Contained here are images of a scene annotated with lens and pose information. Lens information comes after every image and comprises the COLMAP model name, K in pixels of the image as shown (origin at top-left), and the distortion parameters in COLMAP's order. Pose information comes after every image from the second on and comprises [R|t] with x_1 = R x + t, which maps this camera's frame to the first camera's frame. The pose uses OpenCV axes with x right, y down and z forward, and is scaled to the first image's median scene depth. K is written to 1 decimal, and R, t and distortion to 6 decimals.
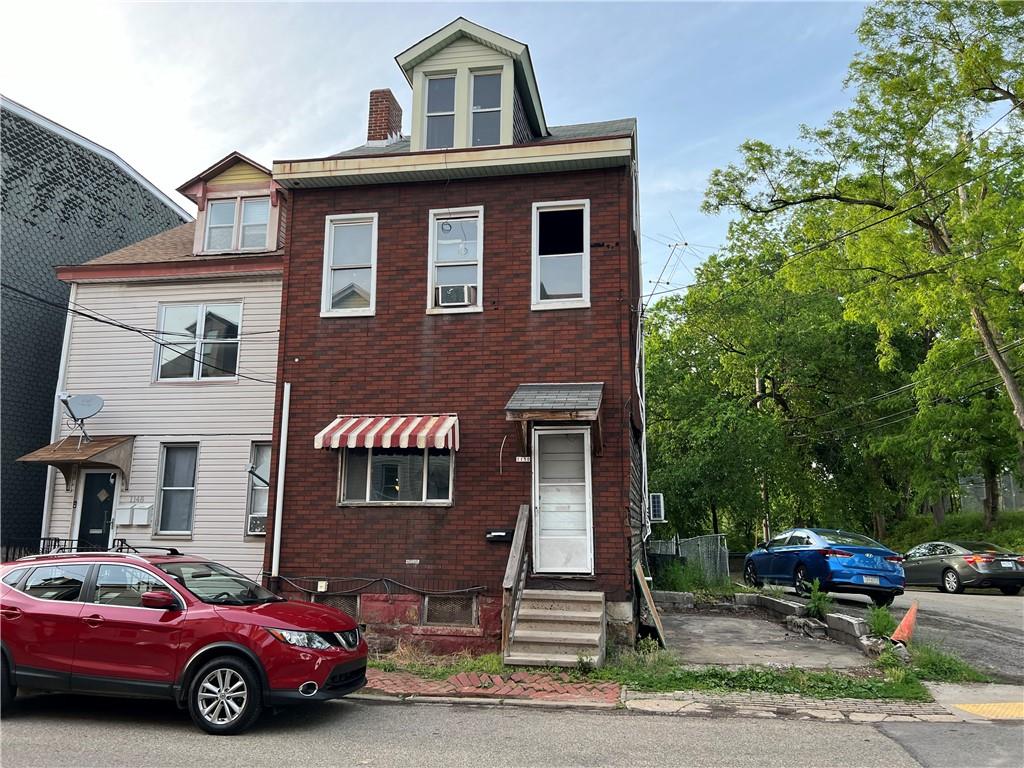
lens RADIAL K [[772.9, 0, 519.6], [0, 772.9, 374.1], [0, 0, 1]] dist [0.068370, -0.089193]
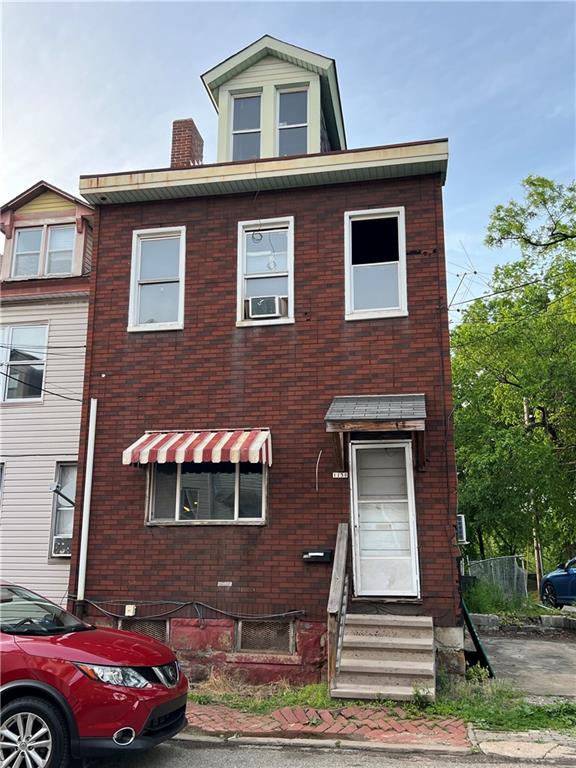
lens RADIAL K [[691.6, 0, 284.6], [0, 691.6, 388.1], [0, 0, 1]] dist [0.054923, -0.054895]
pose [[0.999887, -0.007261, -0.013192, -0.049719], [0.006771, 0.999297, -0.036883, 0.032539], [0.013450, 0.036789, 0.999233, 0.137440]]
